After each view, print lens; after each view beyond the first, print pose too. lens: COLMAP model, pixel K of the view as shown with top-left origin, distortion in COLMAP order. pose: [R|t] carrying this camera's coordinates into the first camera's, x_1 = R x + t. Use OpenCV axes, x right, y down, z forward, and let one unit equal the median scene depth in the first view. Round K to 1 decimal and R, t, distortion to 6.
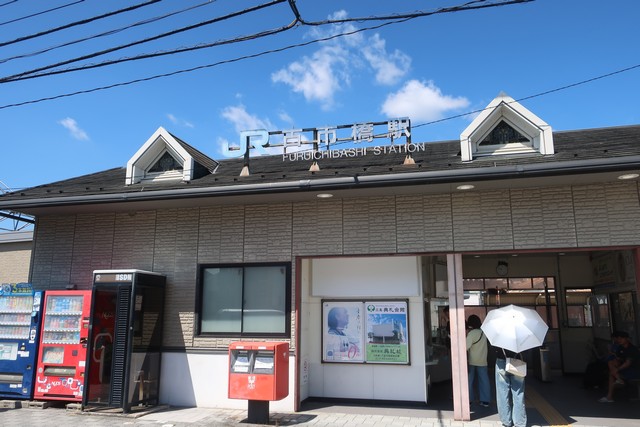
lens RADIAL K [[501.4, 0, 320.8], [0, 501.4, 214.9], [0, 0, 1]] dist [-0.008480, 0.003293]
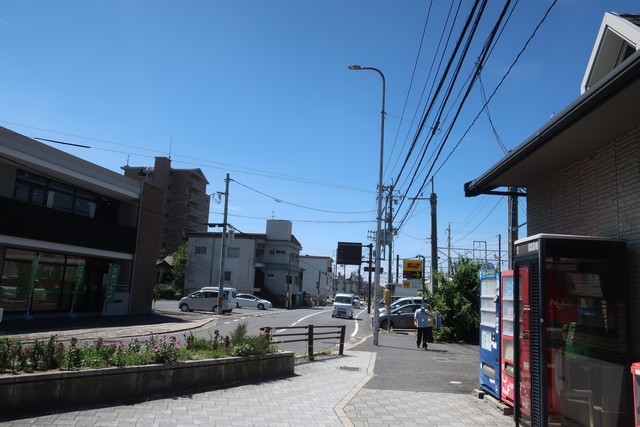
lens RADIAL K [[501.4, 0, 320.8], [0, 501.4, 214.9], [0, 0, 1]] dist [-0.008480, 0.003293]
pose [[0.229718, -0.141102, -0.962974, 0.197852], [0.142562, 0.983641, -0.110122, 0.108646], [0.962759, -0.111987, 0.246076, 0.519159]]
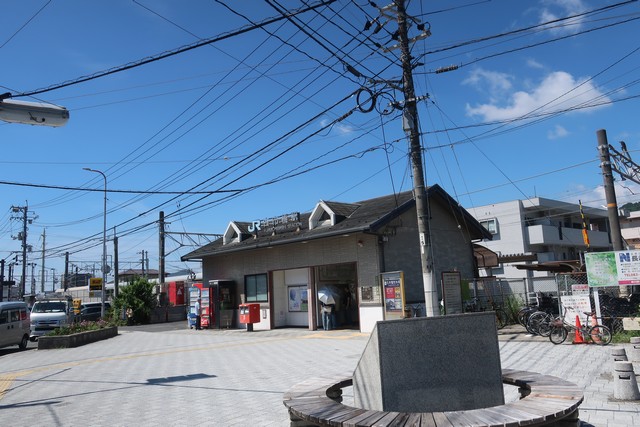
lens RADIAL K [[501.4, 0, 320.8], [0, 501.4, 214.9], [0, 0, 1]] dist [-0.008480, 0.003293]
pose [[0.850799, -0.122763, -0.510950, 1.510103], [0.151835, 0.988286, 0.015375, -0.197396], [0.503077, -0.090661, 0.859473, -1.035058]]
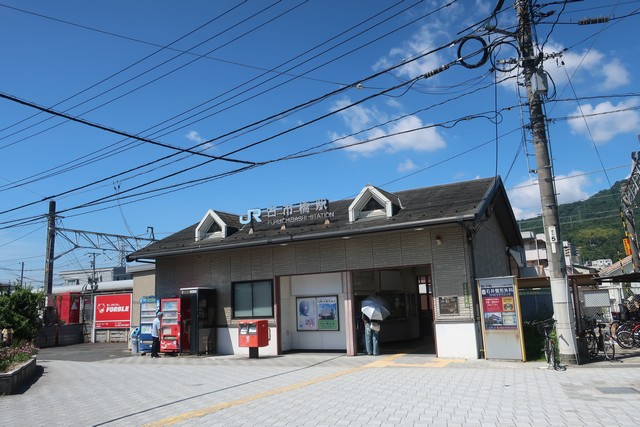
lens RADIAL K [[501.4, 0, 320.8], [0, 501.4, 214.9], [0, 0, 1]] dist [-0.008480, 0.003293]
pose [[0.967251, -0.084028, -0.239510, 0.592920], [0.089571, 0.995904, 0.012331, -0.156895], [0.237493, -0.033381, 0.970815, -0.808463]]
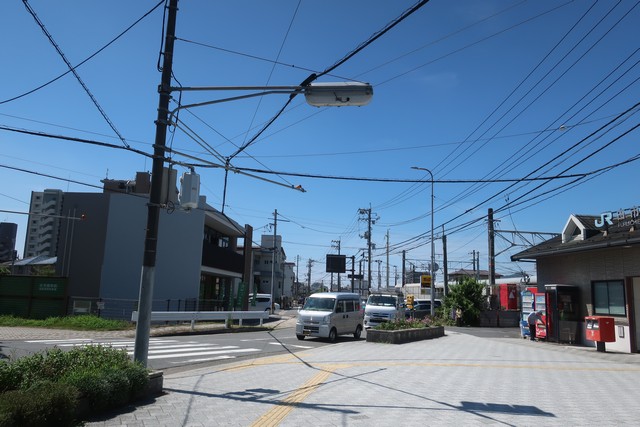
lens RADIAL K [[501.4, 0, 320.8], [0, 501.4, 214.9], [0, 0, 1]] dist [-0.008480, 0.003293]
pose [[0.373931, -0.138378, -0.917075, 1.341032], [0.149208, 0.984902, -0.087775, -0.164208], [0.915376, -0.104013, 0.388932, -0.850543]]
